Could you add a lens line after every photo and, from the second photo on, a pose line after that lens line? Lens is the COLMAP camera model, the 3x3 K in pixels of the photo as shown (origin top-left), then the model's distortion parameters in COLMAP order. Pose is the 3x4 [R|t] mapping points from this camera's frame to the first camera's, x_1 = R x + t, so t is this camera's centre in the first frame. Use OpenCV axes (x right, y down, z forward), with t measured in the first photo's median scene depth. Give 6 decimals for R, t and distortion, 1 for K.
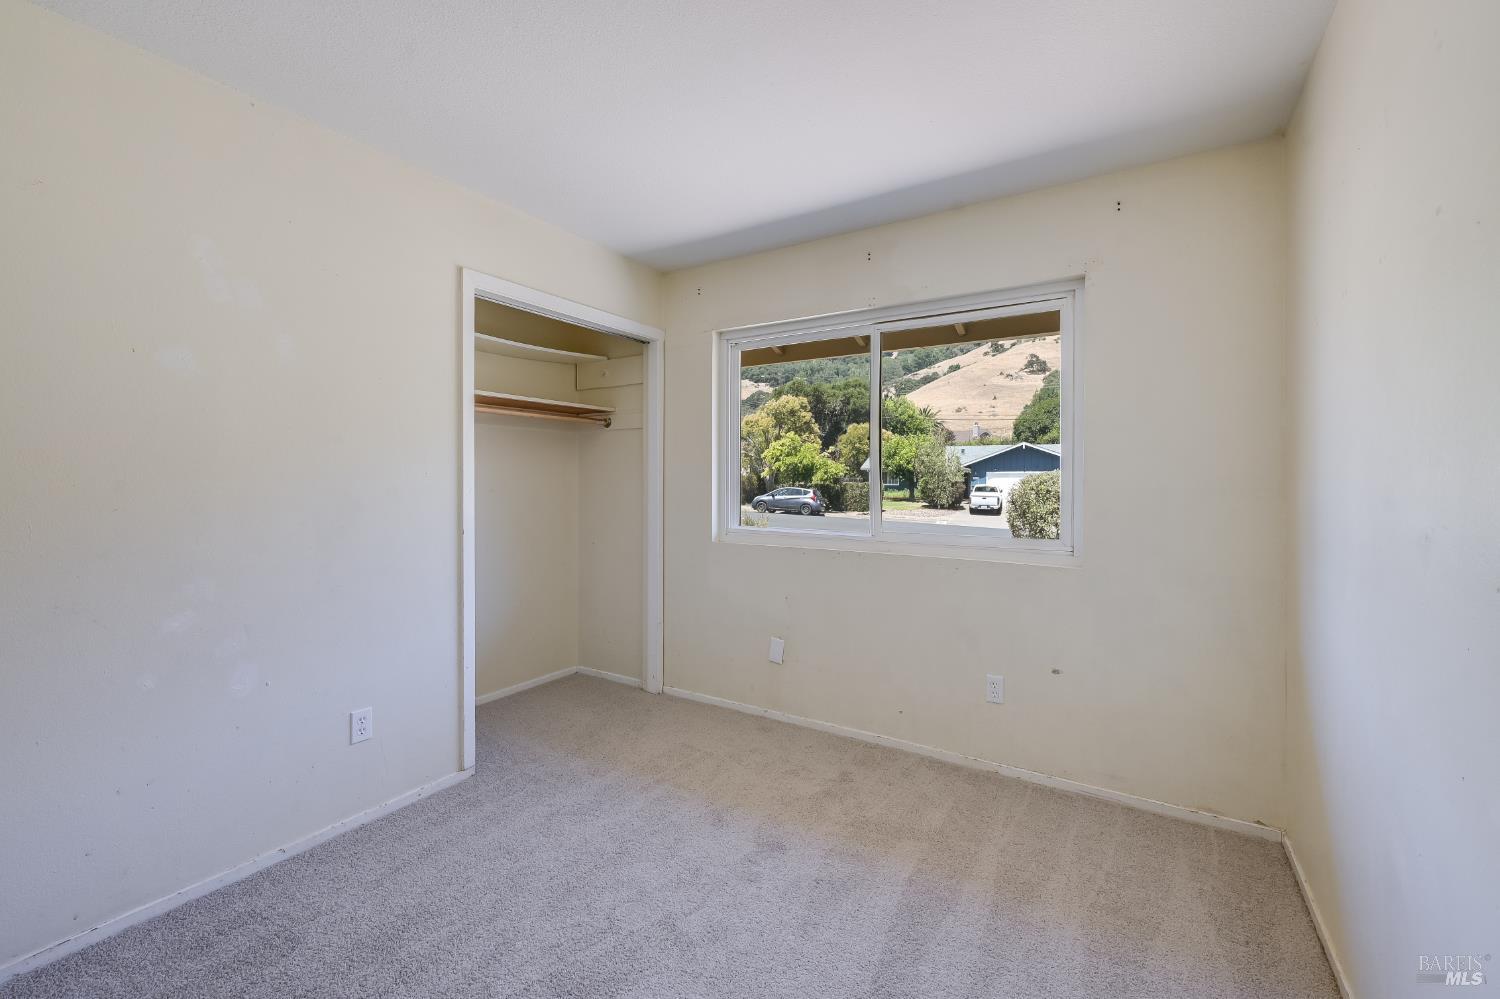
lens RADIAL K [[621.3, 0, 753.5], [0, 621.3, 492.3], [0, 0, 1]] dist [-0.000150, 0.000010]
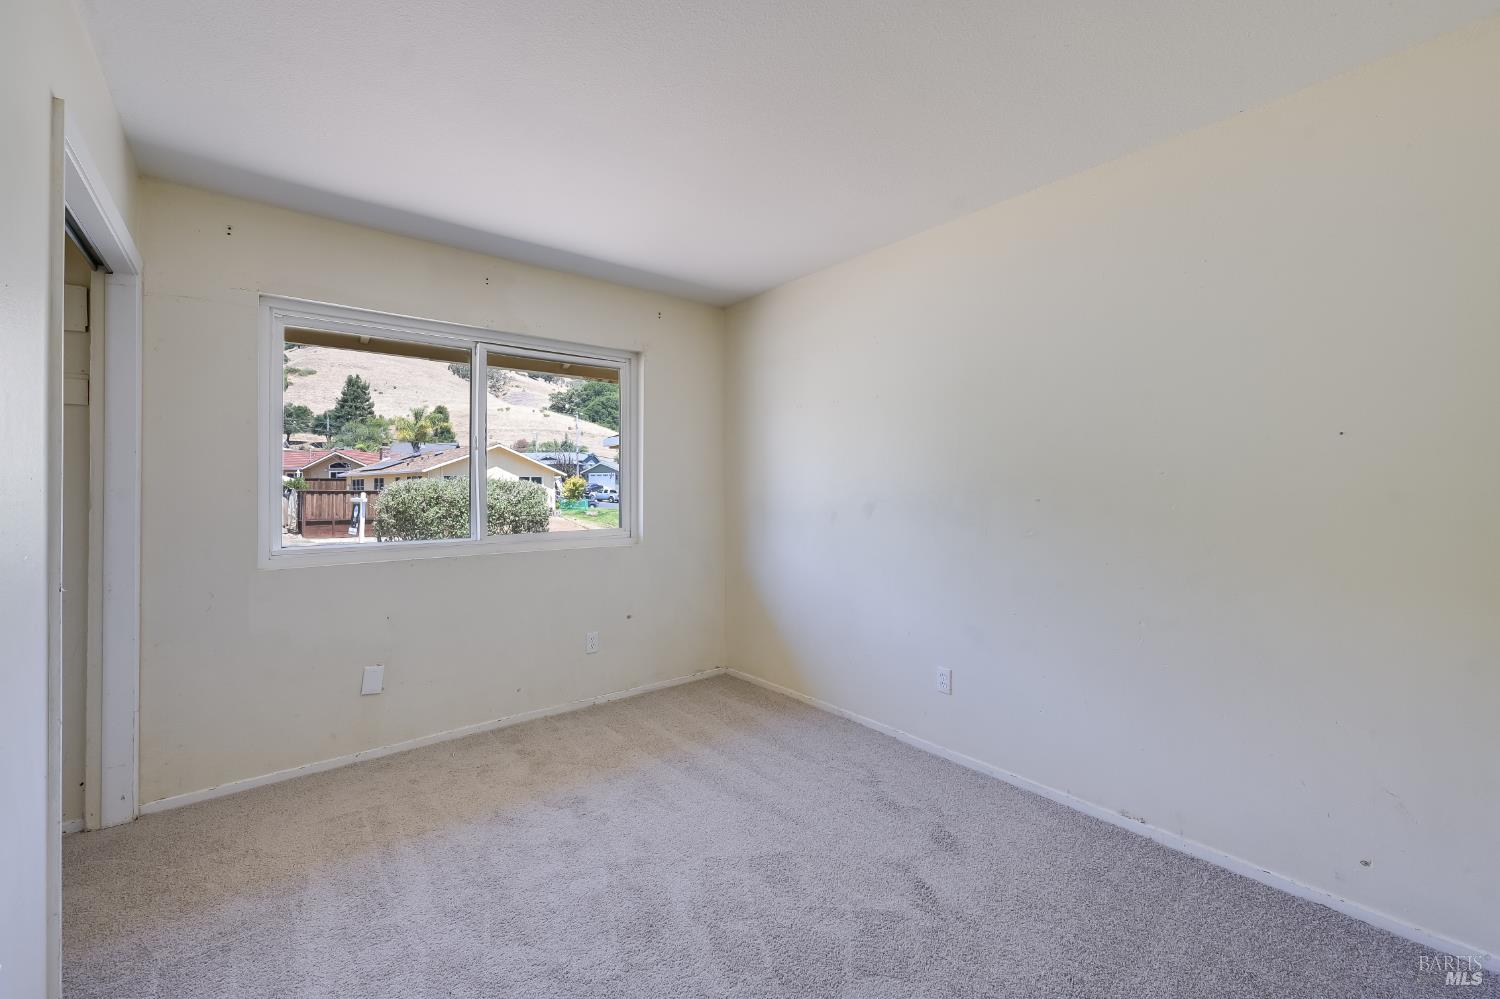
lens RADIAL K [[603.2, 0, 755.8], [0, 603.2, 494.3], [0, 0, 1]] dist [-0.000362, -0.000203]
pose [[0.317184, -0.014095, 0.948259, -0.743969], [0.025824, 0.999647, 0.006221, -0.001887], [-0.948012, 0.022515, 0.317436, 0.250678]]
